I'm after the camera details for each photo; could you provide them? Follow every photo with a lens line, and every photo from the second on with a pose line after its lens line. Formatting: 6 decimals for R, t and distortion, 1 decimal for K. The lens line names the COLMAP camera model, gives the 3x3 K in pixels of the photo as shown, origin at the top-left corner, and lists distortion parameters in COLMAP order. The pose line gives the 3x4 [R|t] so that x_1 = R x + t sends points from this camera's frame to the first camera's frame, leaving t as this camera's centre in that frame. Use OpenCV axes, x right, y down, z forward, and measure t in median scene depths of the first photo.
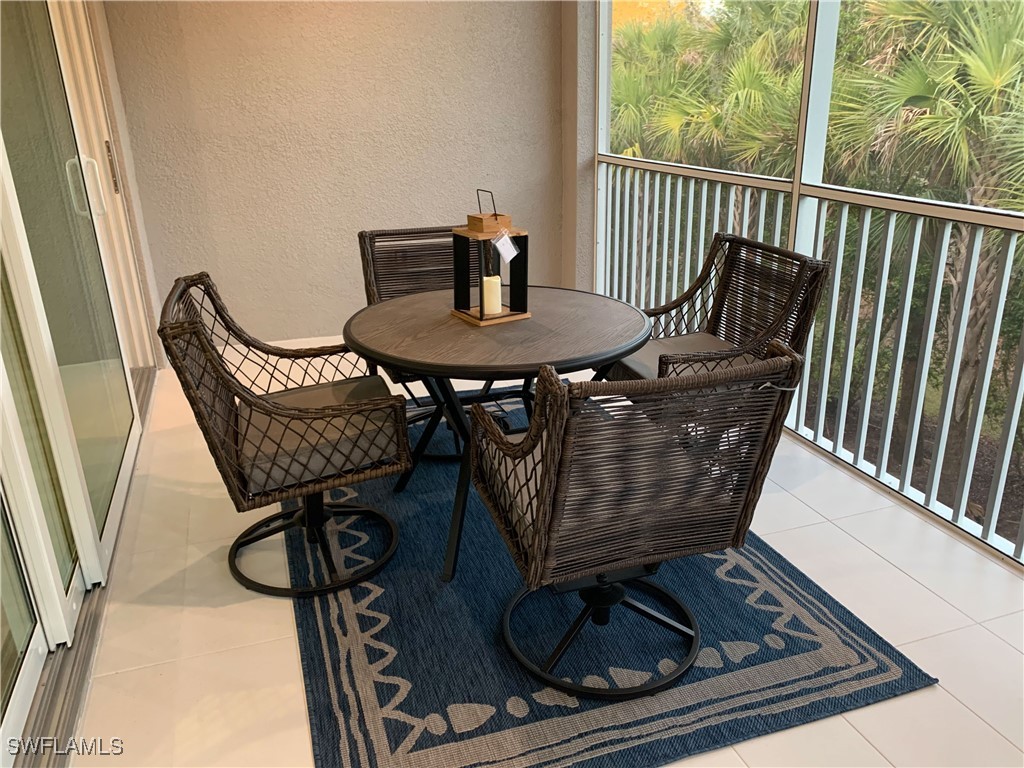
lens RADIAL K [[790.5, 0, 512.1], [0, 790.5, 379.6], [0, 0, 1]] dist [0.076831, -0.115777]
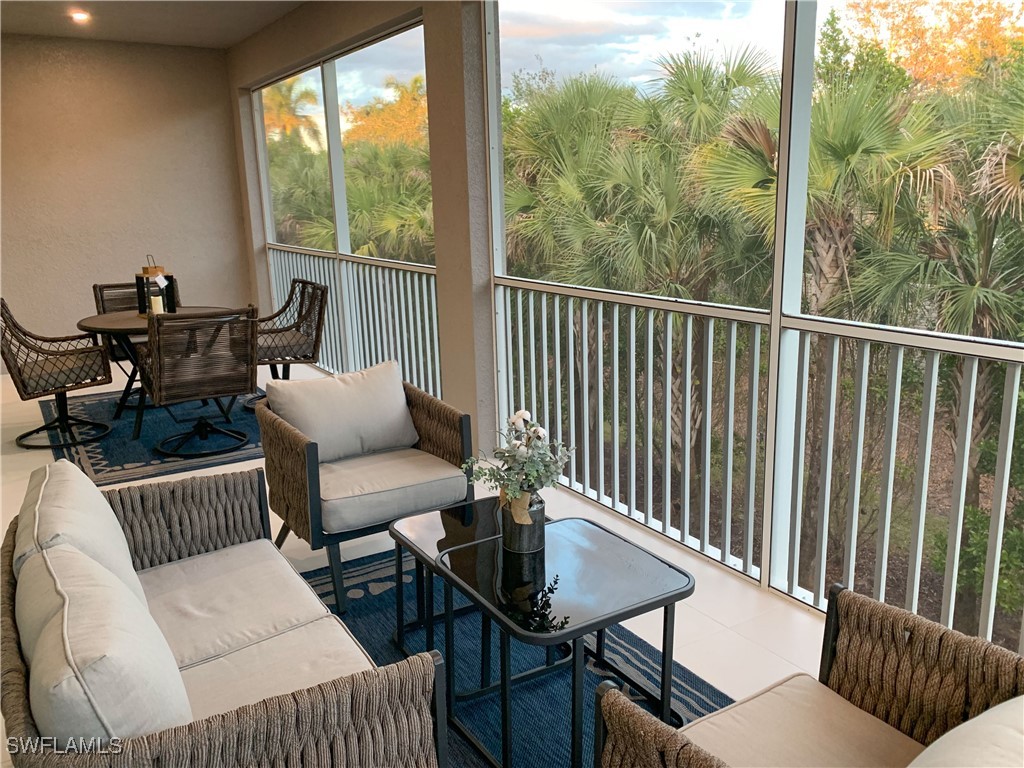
lens RADIAL K [[826.9, 0, 512.0], [0, 826.9, 384.0], [0, 0, 1]] dist [0.085043, -0.118932]
pose [[0.974192, -0.052016, 0.219645, 0.396010], [0.078567, 0.990377, -0.113930, 0.428716], [-0.211606, 0.128247, 0.968904, -1.307916]]
